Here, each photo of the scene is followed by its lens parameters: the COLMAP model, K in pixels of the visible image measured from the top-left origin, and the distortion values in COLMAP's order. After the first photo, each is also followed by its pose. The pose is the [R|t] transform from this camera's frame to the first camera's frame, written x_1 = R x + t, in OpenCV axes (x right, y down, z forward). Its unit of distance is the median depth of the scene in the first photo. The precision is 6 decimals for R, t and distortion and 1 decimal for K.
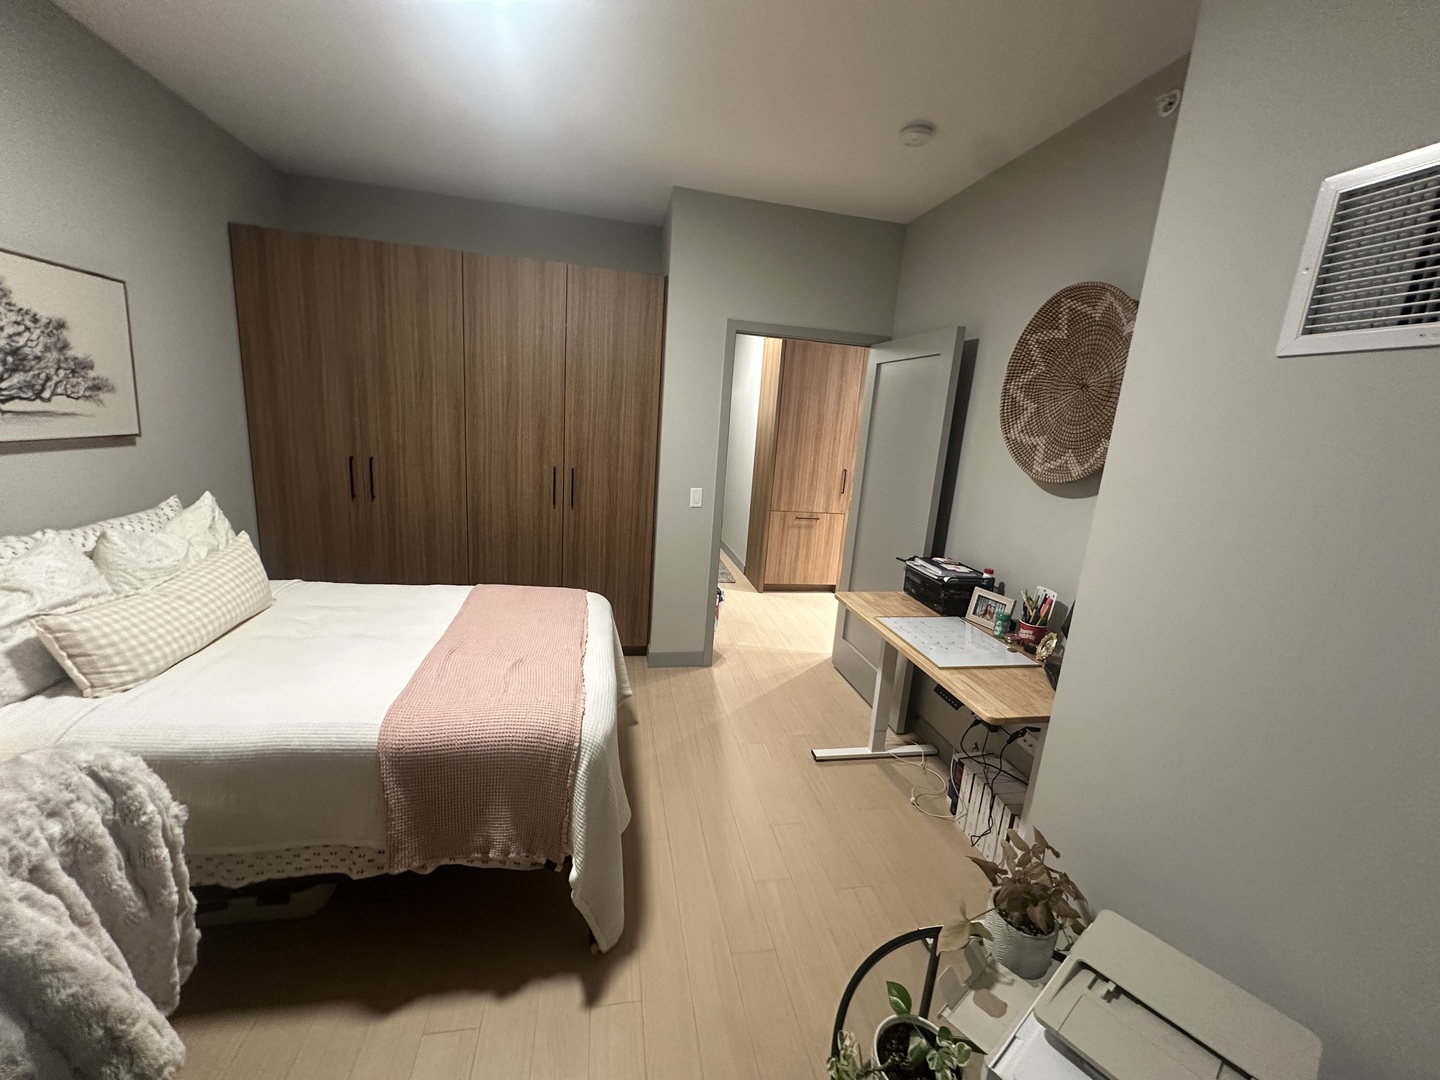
lens RADIAL K [[567.1, 0, 721.0], [0, 567.1, 540.5], [0, 0, 1]] dist [-0.003113, -0.000027]
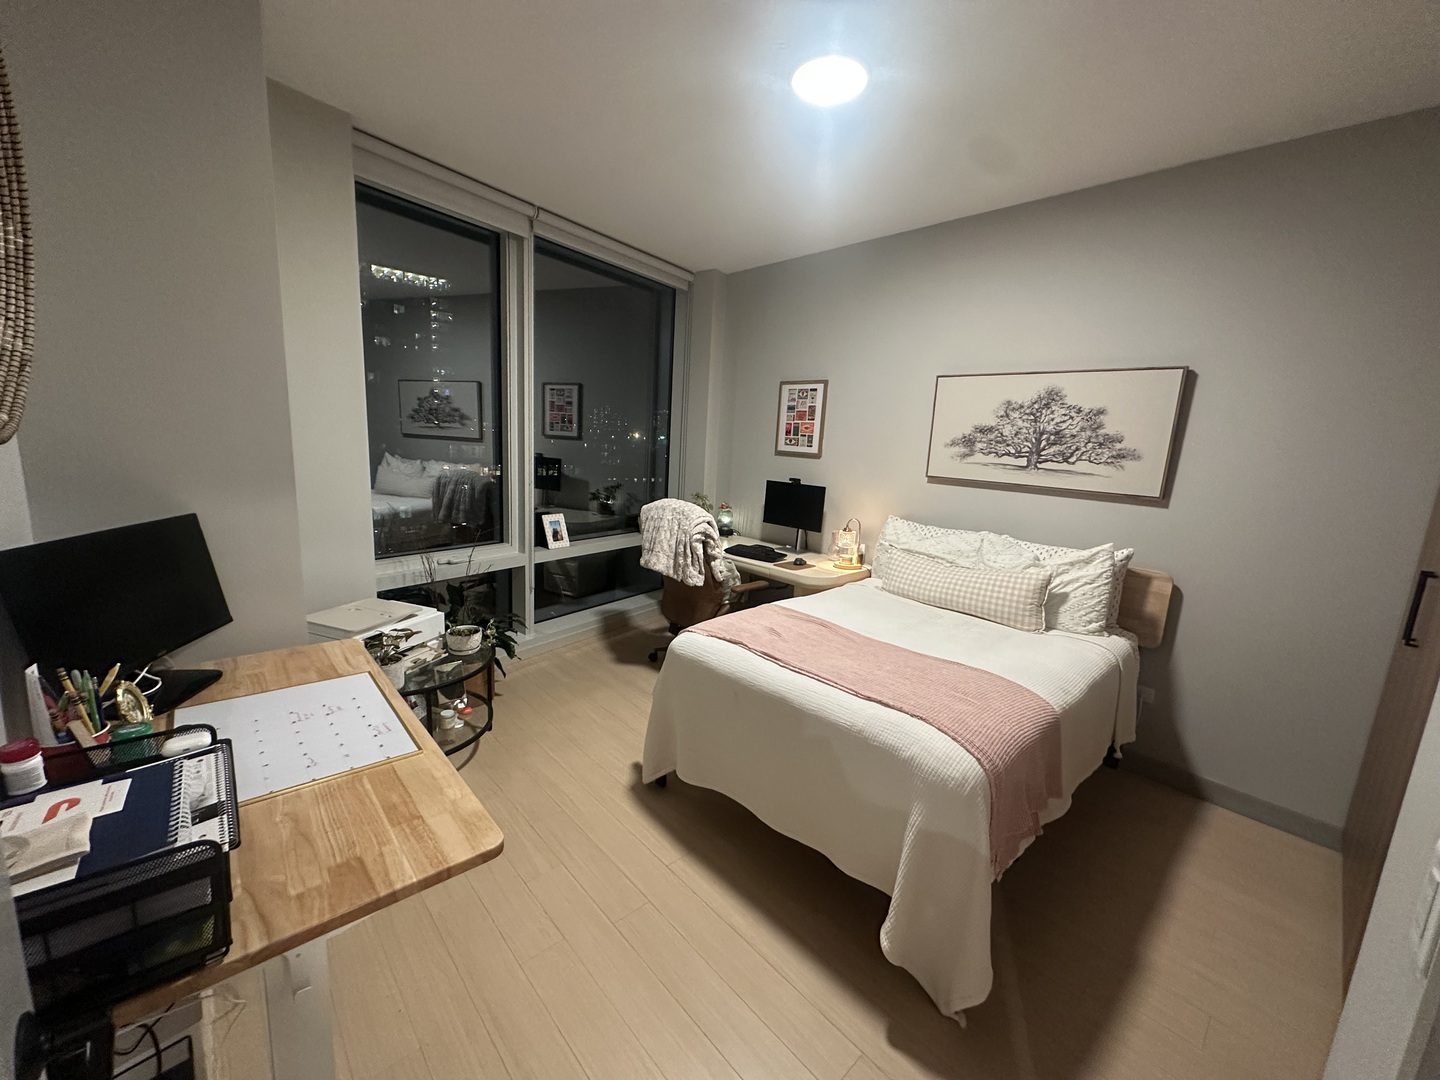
lens RADIAL K [[567.1, 0, 721.2], [0, 567.1, 532.9], [0, 0, 1]] dist [-0.003113, -0.000027]
pose [[-0.840356, -0.024095, -0.541499, 0.392945], [-0.224069, 0.925099, 0.306570, -0.328804], [0.493554, 0.378961, -0.782811, 1.778854]]
